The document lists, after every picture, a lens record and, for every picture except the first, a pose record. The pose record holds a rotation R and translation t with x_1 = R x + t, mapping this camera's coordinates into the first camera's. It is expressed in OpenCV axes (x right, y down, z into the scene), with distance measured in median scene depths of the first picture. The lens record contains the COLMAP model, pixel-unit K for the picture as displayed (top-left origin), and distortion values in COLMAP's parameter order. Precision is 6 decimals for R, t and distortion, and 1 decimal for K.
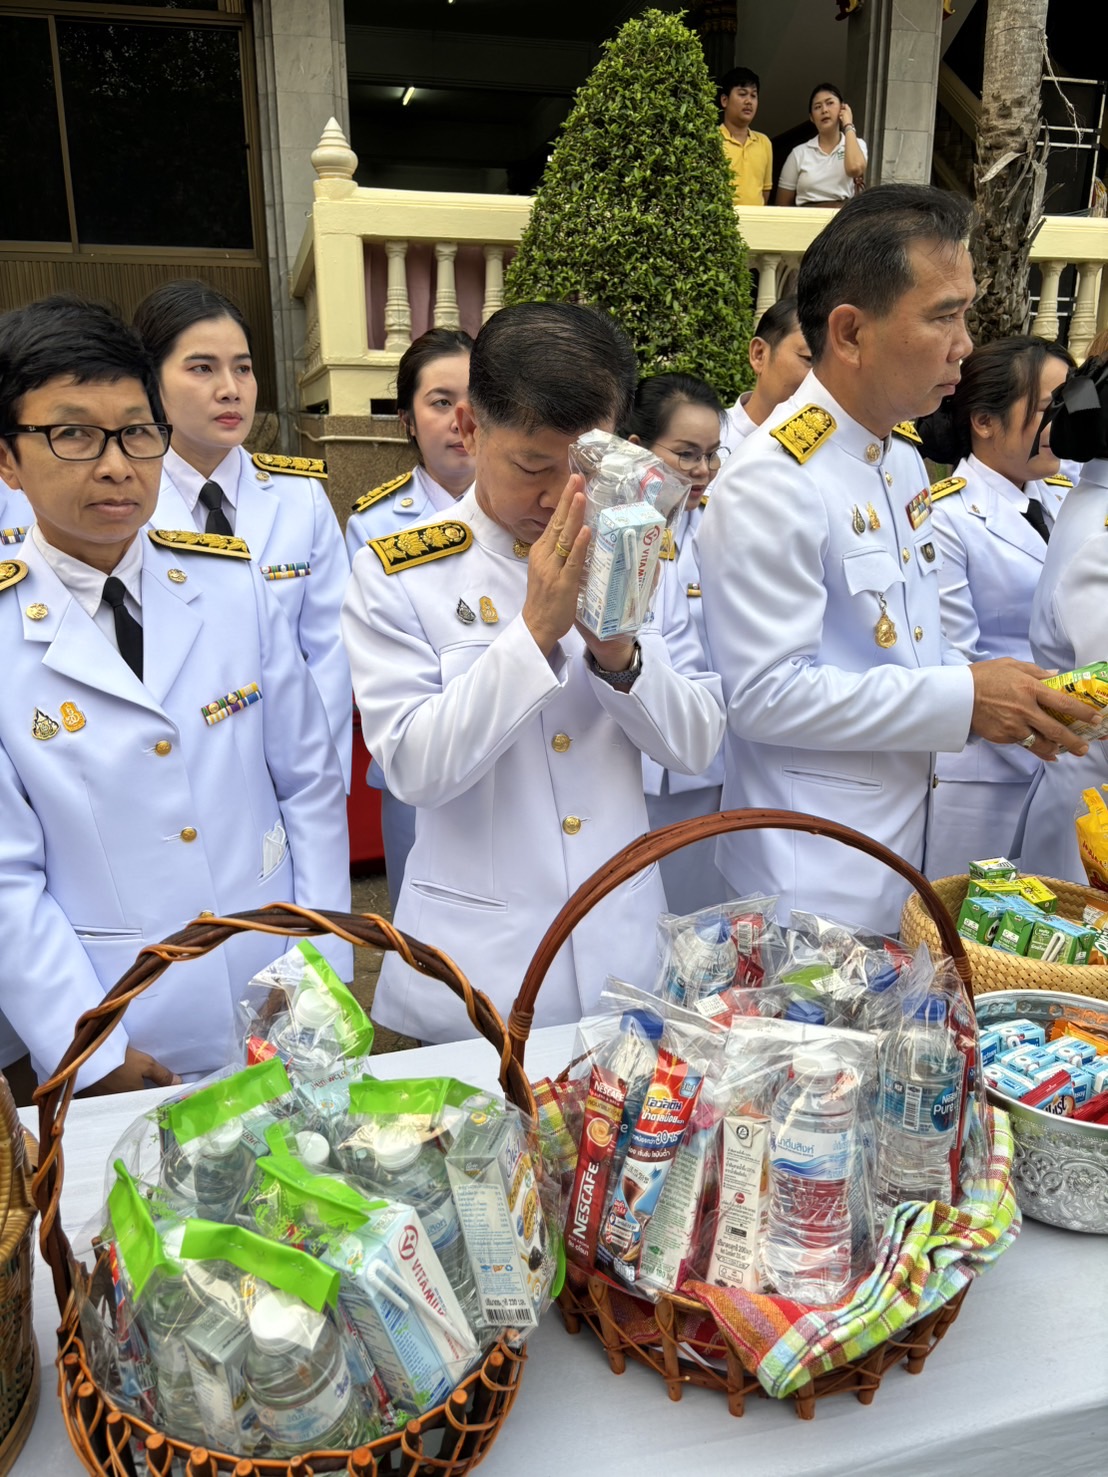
lens RADIAL K [[1177.8, 0, 554.0], [0, 1177.8, 738.5], [0, 0, 1]] dist [0.066326, -0.056226]
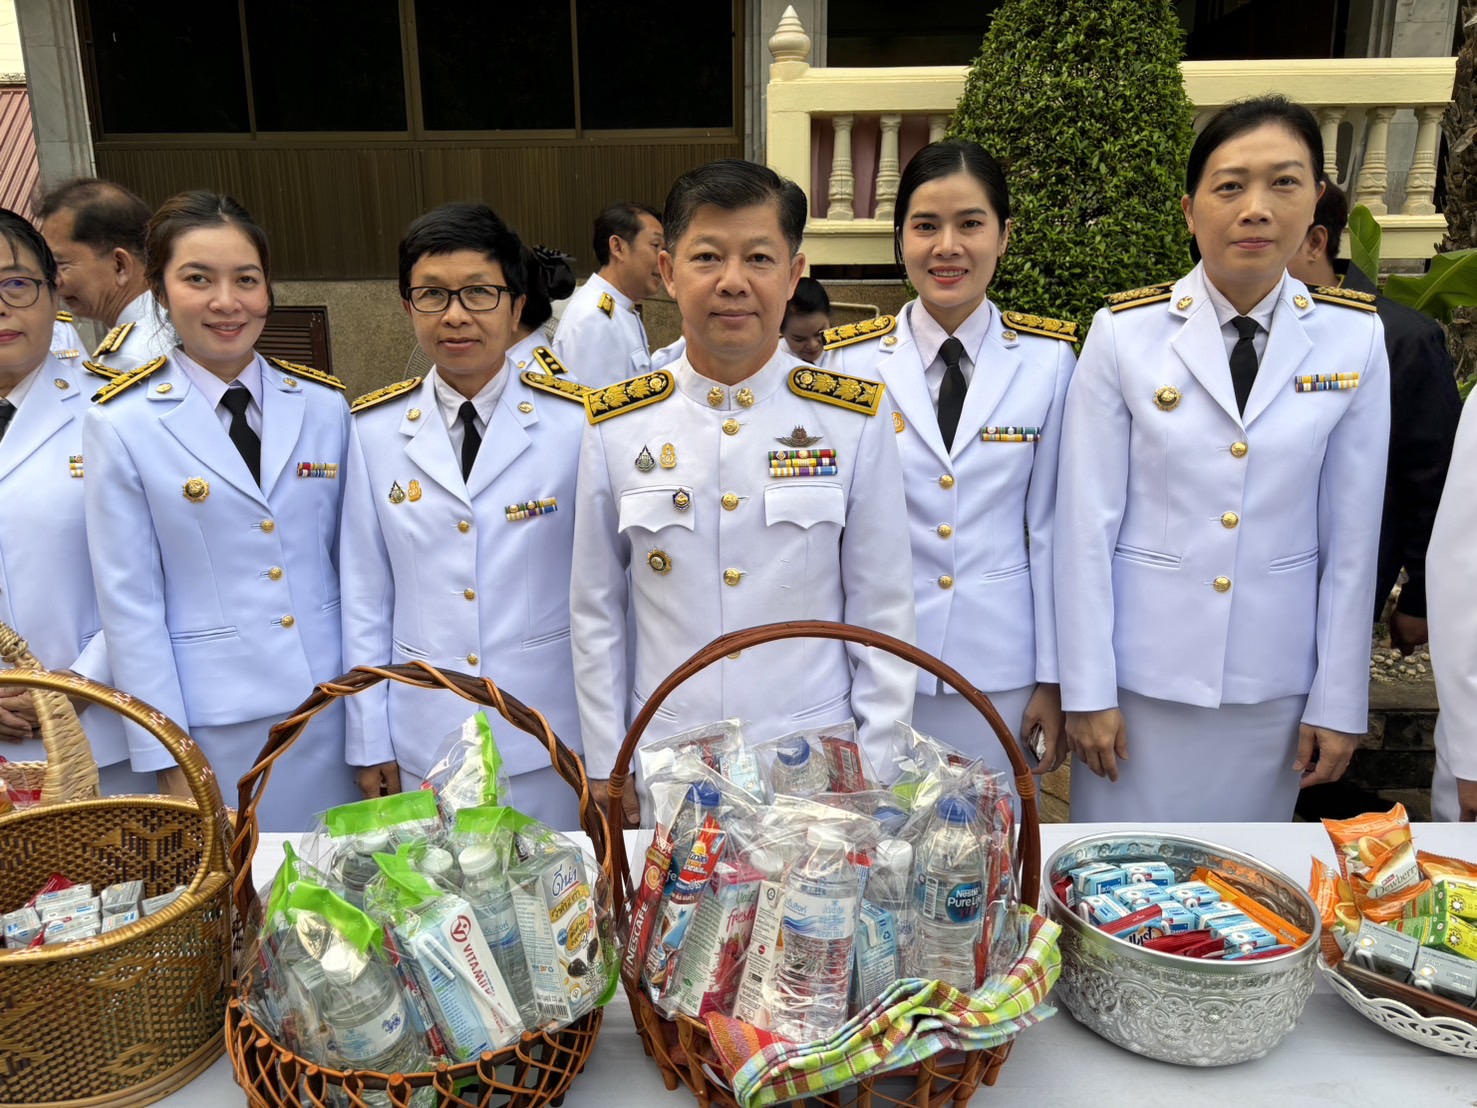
lens RADIAL K [[1215.1, 0, 749.0], [0, 1215.1, 567.8], [0, 0, 1]] dist [-0.002671, 0.104908]
pose [[0.960320, 0.059584, -0.272460, 0.116251], [-0.068565, 0.997369, -0.023551, 0.011479], [0.270340, 0.041297, 0.961879, -0.041625]]
